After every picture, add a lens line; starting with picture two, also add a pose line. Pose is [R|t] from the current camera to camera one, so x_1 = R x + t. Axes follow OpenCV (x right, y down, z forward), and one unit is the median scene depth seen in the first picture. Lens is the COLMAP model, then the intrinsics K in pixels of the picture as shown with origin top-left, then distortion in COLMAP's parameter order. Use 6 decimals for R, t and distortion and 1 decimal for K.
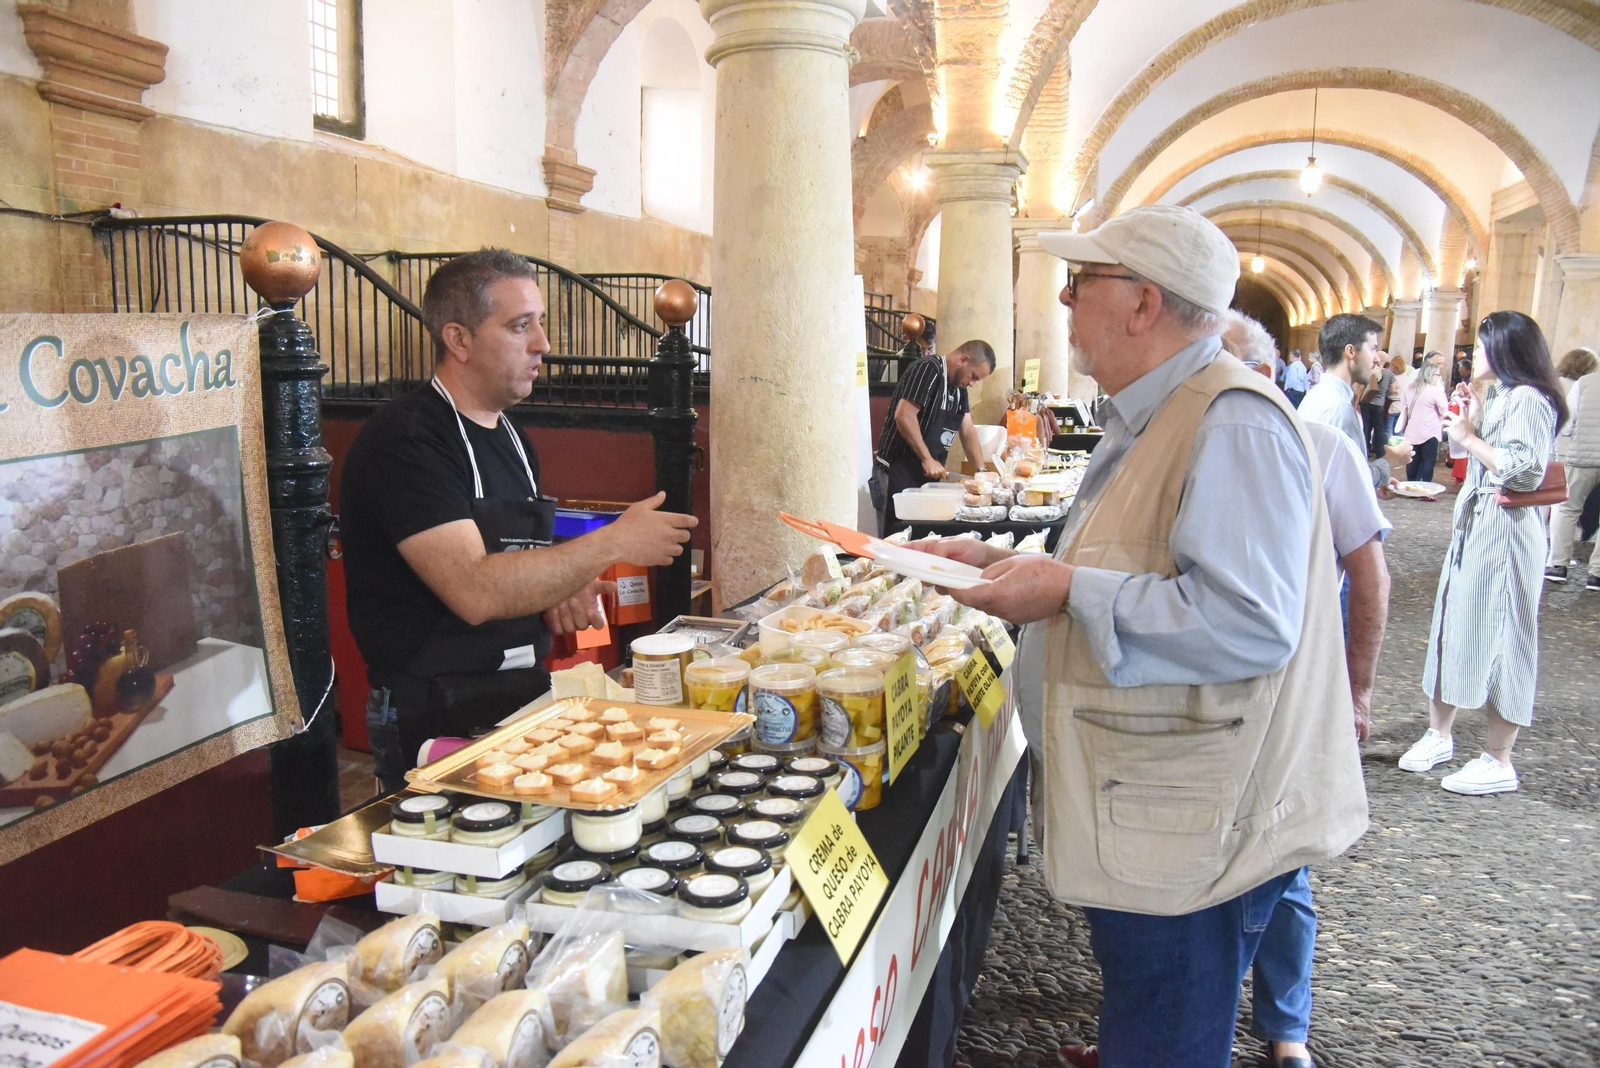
lens RADIAL K [[1261.8, 0, 794.5], [0, 1261.8, 542.7], [0, 0, 1]] dist [-0.155087, 0.158937]
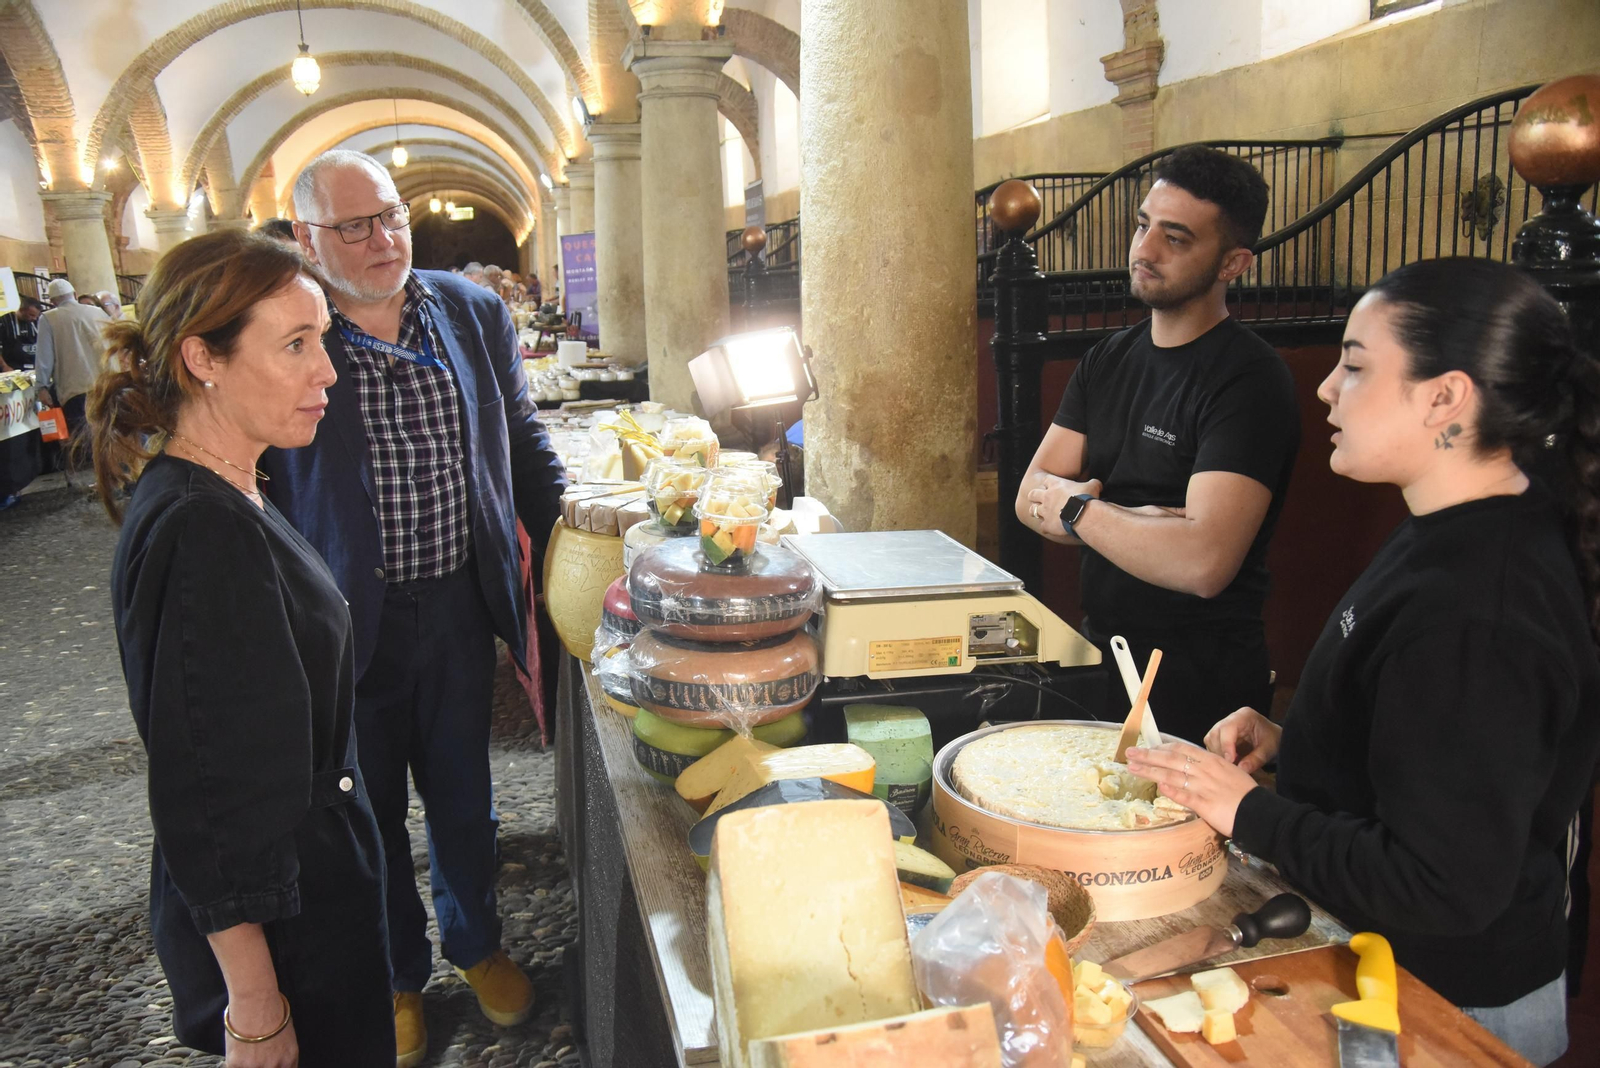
lens RADIAL K [[1255.8, 0, 800.0], [0, 1255.8, 534.0], [0, 0, 1]] dist [-0.157545, 0.171097]
pose [[0.860420, -0.167391, 0.481308, 0.105967], [0.140894, 0.985835, 0.090986, 0.136620], [-0.489720, -0.010473, 0.871817, -0.882842]]
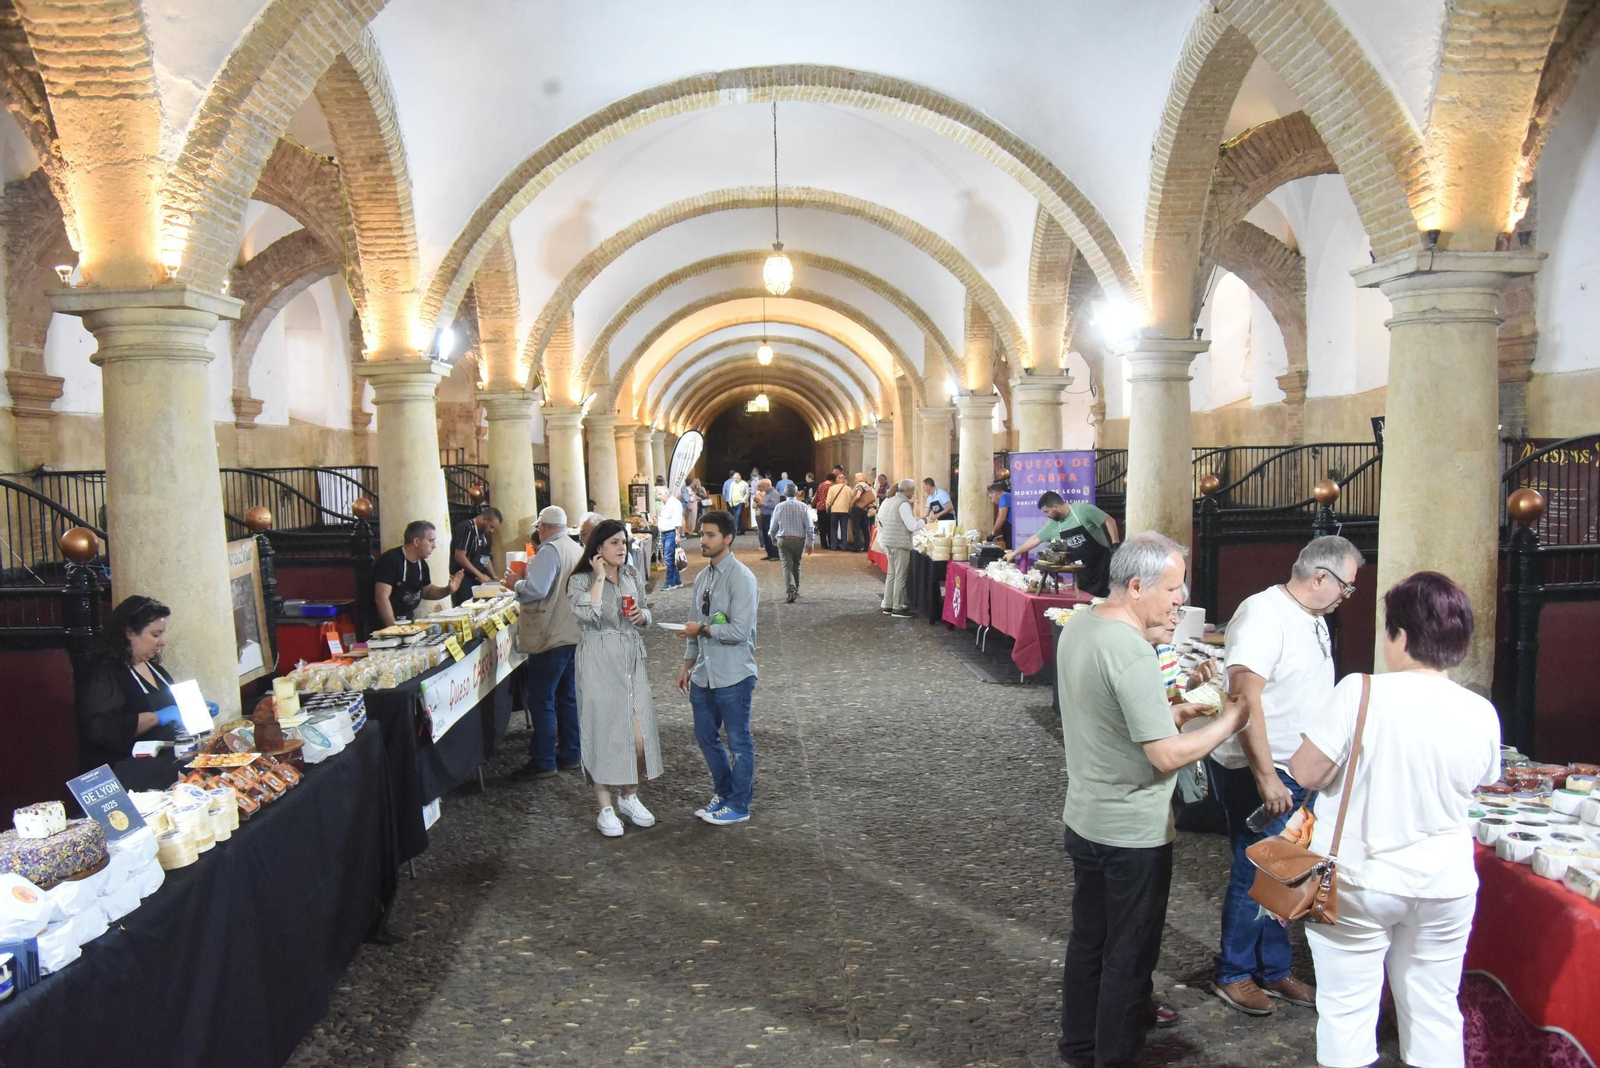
lens RADIAL K [[1261.8, 0, 794.5], [0, 1261.8, 542.7], [0, 0, 1]] dist [-0.155087, 0.158937]
pose [[0.945045, -0.062052, 0.320998, -0.037890], [0.090783, 0.993019, -0.075310, 0.049998], [-0.314084, 0.100312, 0.944081, -0.622375]]
